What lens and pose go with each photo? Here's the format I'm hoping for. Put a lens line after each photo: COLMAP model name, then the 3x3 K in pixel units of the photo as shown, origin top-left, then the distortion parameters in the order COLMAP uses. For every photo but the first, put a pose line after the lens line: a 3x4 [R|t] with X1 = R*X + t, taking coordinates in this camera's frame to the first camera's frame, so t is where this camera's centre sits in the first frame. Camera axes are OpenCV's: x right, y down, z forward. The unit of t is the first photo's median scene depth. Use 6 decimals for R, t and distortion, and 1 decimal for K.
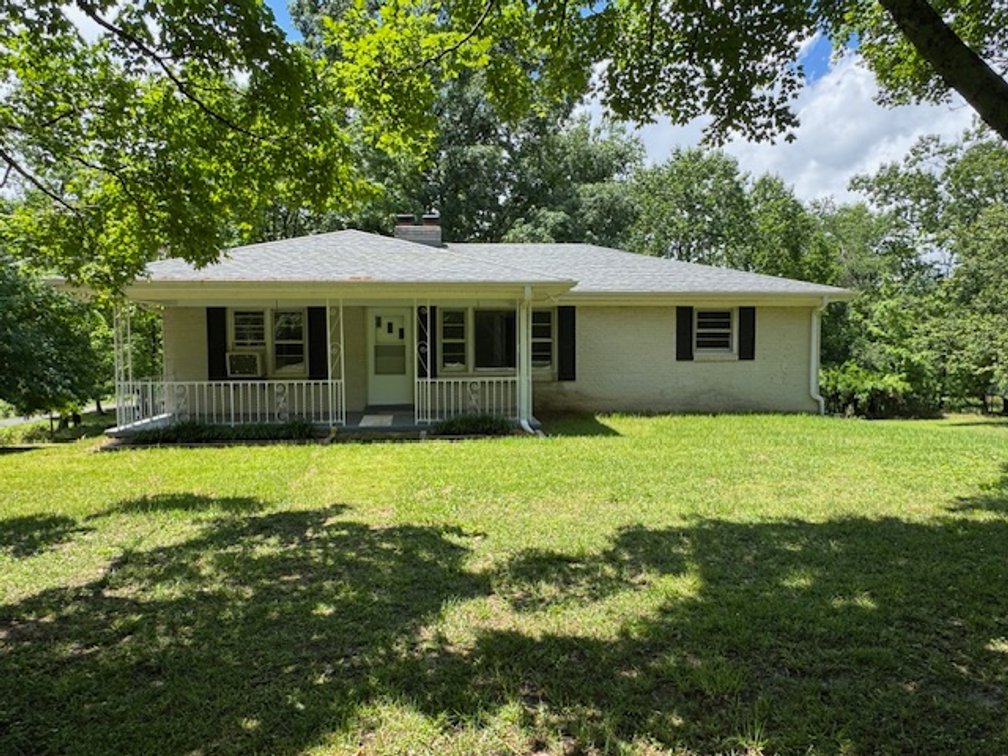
lens RADIAL K [[686.8, 0, 505.2], [0, 686.8, 377.1], [0, 0, 1]] dist [-0.007889, 0.000903]
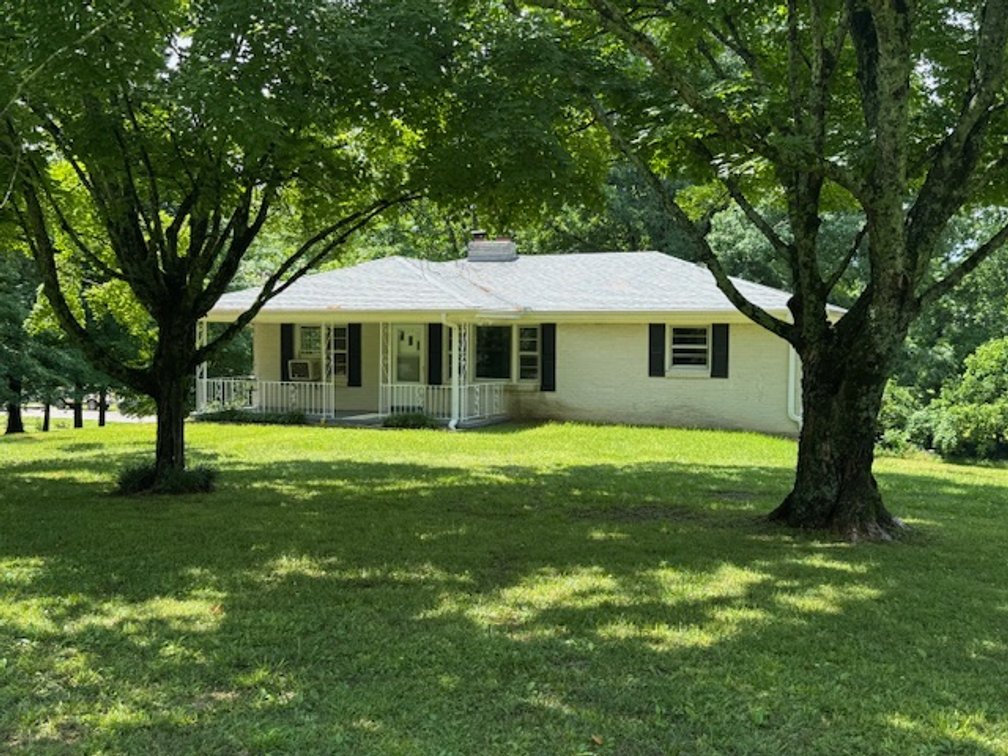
lens RADIAL K [[1095.0, 0, 499.1], [0, 1095.0, 387.7], [0, 0, 1]] dist [0.118393, 0.000000]
pose [[0.875072, 0.032800, -0.482879, 0.875800], [-0.035363, 0.999367, 0.003799, -0.004991], [0.482698, 0.013752, 0.875679, -0.569960]]
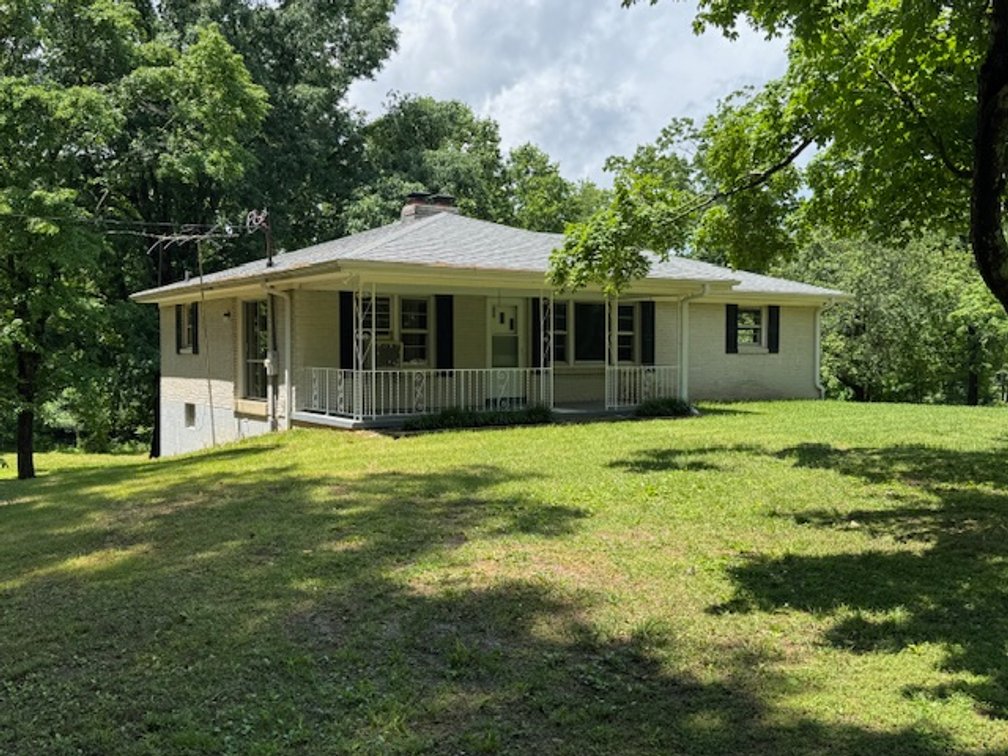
lens RADIAL K [[1022.0, 0, 468.8], [0, 1022.0, 364.1], [0, 0, 1]] dist [0.047594, 0.000000]
pose [[0.893449, -0.001291, 0.449163, -0.856458], [0.017095, 0.999369, -0.031131, 0.037033], [-0.448839, 0.035492, 0.892907, -0.259816]]
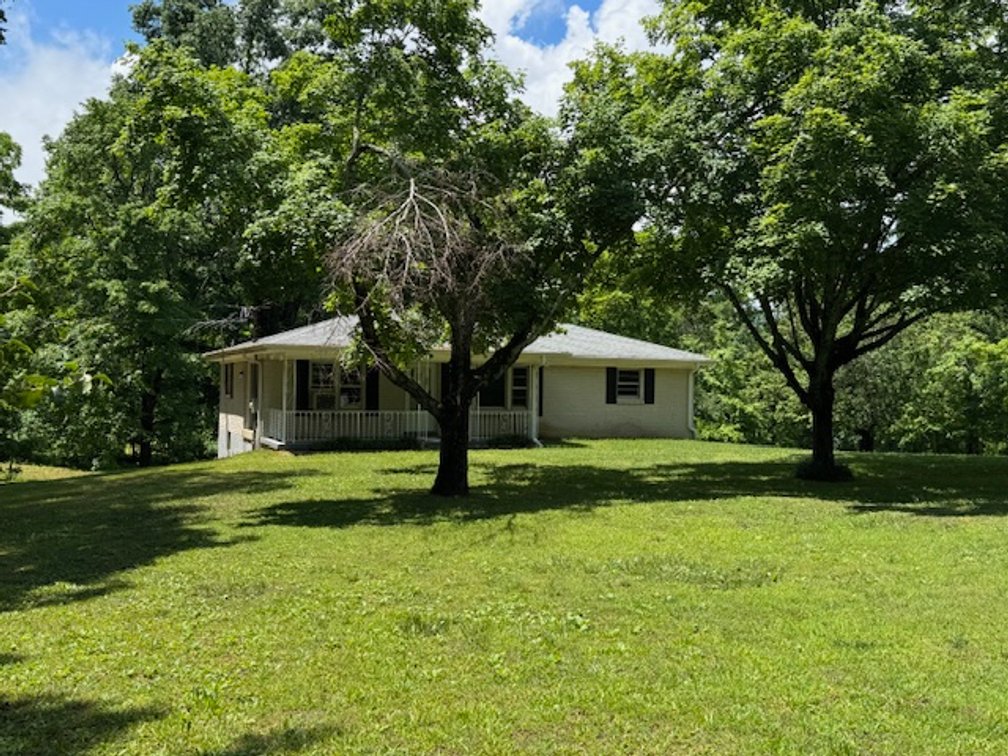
lens RADIAL K [[1022.0, 0, 502.4], [0, 1022.0, 368.9], [0, 0, 1]] dist [0.047594, 0.000000]
pose [[0.953236, 0.023880, 0.301282, -0.634912], [-0.004127, 0.997809, -0.066030, 0.047960], [-0.302199, 0.061698, 0.951246, -1.034232]]
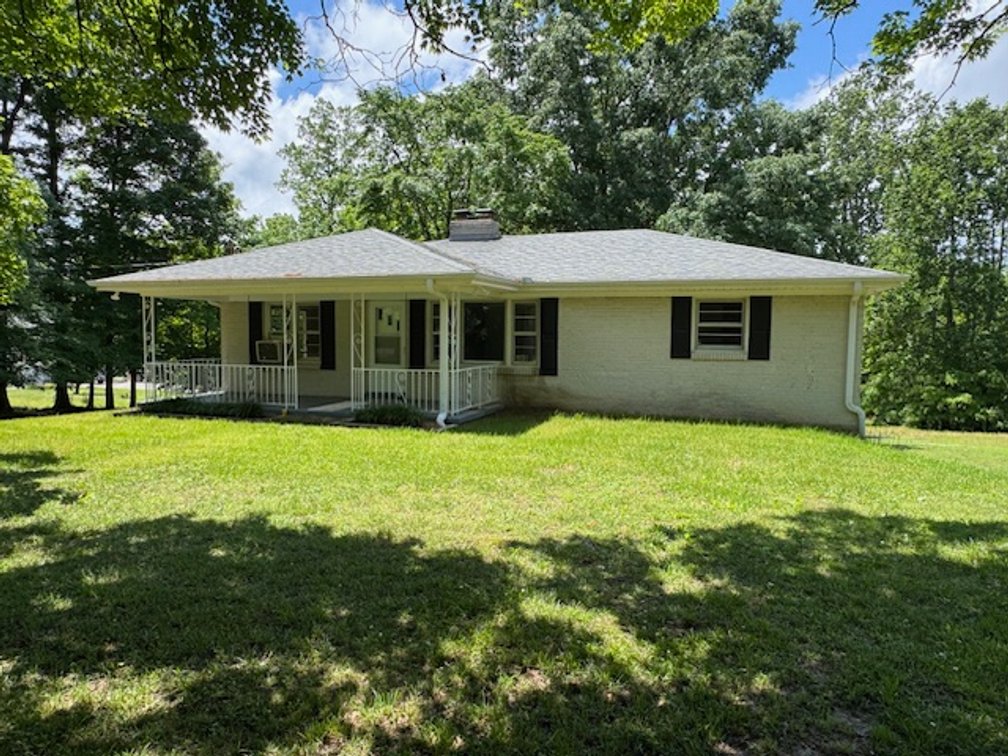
lens RADIAL K [[686.8, 0, 497.9], [0, 686.8, 378.8], [0, 0, 1]] dist [-0.007889, 0.000903]
pose [[0.906008, 0.039890, -0.421377, 0.433631], [-0.033589, 0.999185, 0.022368, -0.010415], [0.421926, -0.006112, 0.906610, 0.111685]]
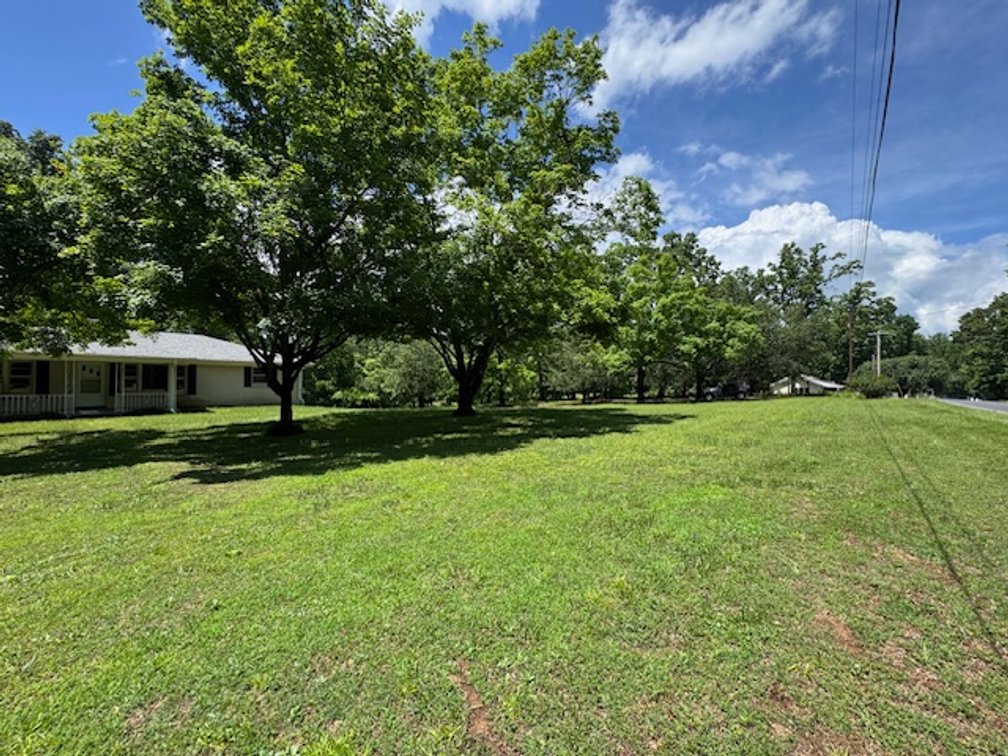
lens RADIAL K [[403.8, 0, 512.3], [0, 403.8, 378.4], [0, 0, 1]] dist [-0.002901, 0.000232]
pose [[0.711675, 0.017818, 0.702283, -0.112677], [0.012005, 0.999224, -0.037517, 0.016172], [-0.702406, 0.035131, 0.710909, -0.883737]]
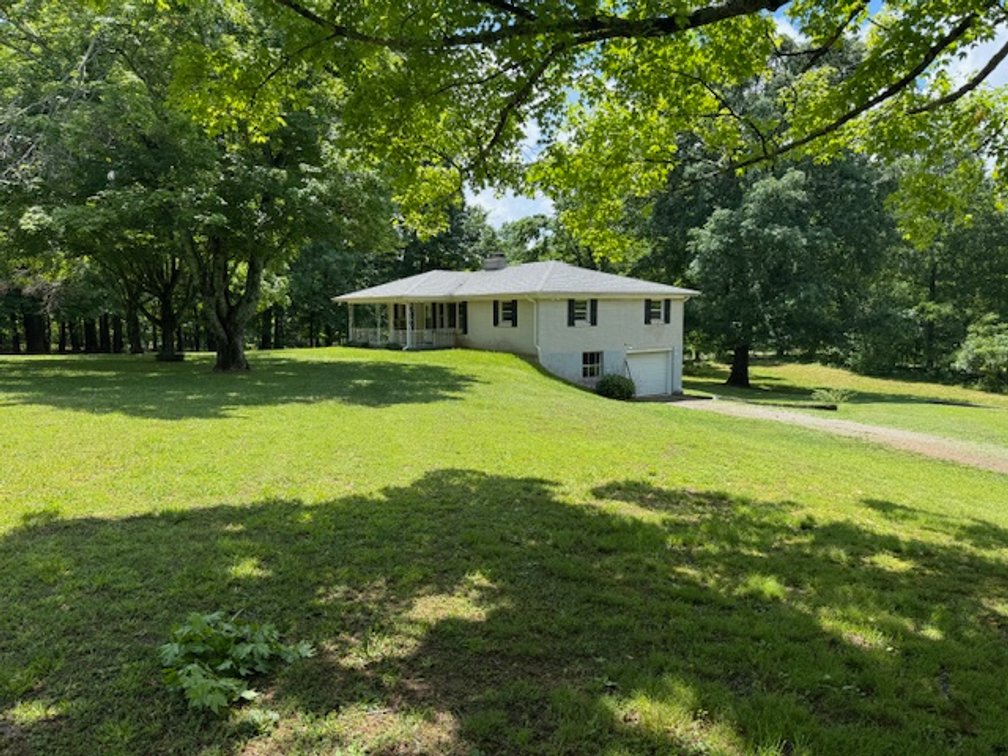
lens RADIAL K [[717.4, 0, 497.2], [0, 717.4, 372.3], [0, 0, 1]] dist [0.113741, -0.000306]
pose [[0.489181, 0.073768, -0.869057, 2.206085], [-0.038782, 0.997271, 0.062821, -0.022658], [0.871319, 0.002973, 0.490707, -0.051489]]
